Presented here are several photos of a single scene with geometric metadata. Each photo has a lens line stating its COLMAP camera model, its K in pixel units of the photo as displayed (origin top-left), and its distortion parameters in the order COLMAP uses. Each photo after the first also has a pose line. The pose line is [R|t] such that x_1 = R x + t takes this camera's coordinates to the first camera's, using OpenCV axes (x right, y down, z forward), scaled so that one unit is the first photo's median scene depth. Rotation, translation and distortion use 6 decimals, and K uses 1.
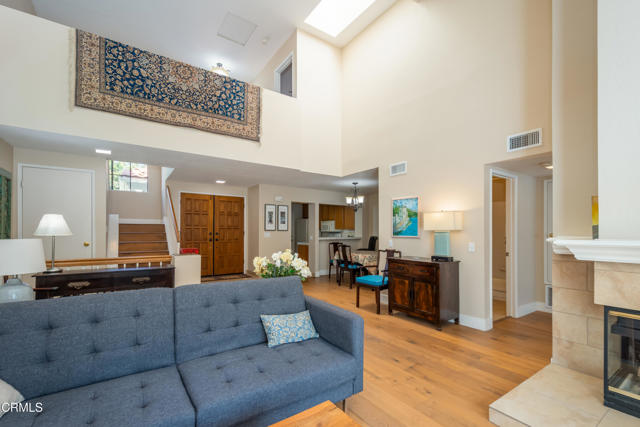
lens RADIAL K [[284.3, 0, 320.0], [0, 284.3, 213.5], [0, 0, 1]] dist [0.000157, -0.000213]
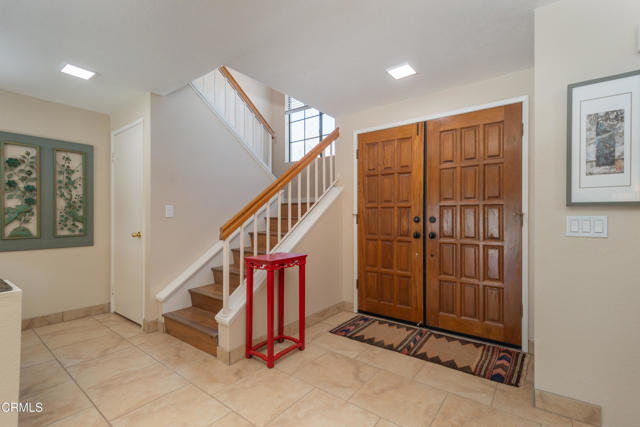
lens RADIAL K [[284.3, 0, 320.0], [0, 284.3, 213.5], [0, 0, 1]] dist [0.000157, -0.000213]
pose [[0.315329, -0.009581, -0.948934, -0.049432], [0.062067, 0.998016, 0.010548, 0.049940], [0.946951, -0.062223, 0.315298, 0.747925]]
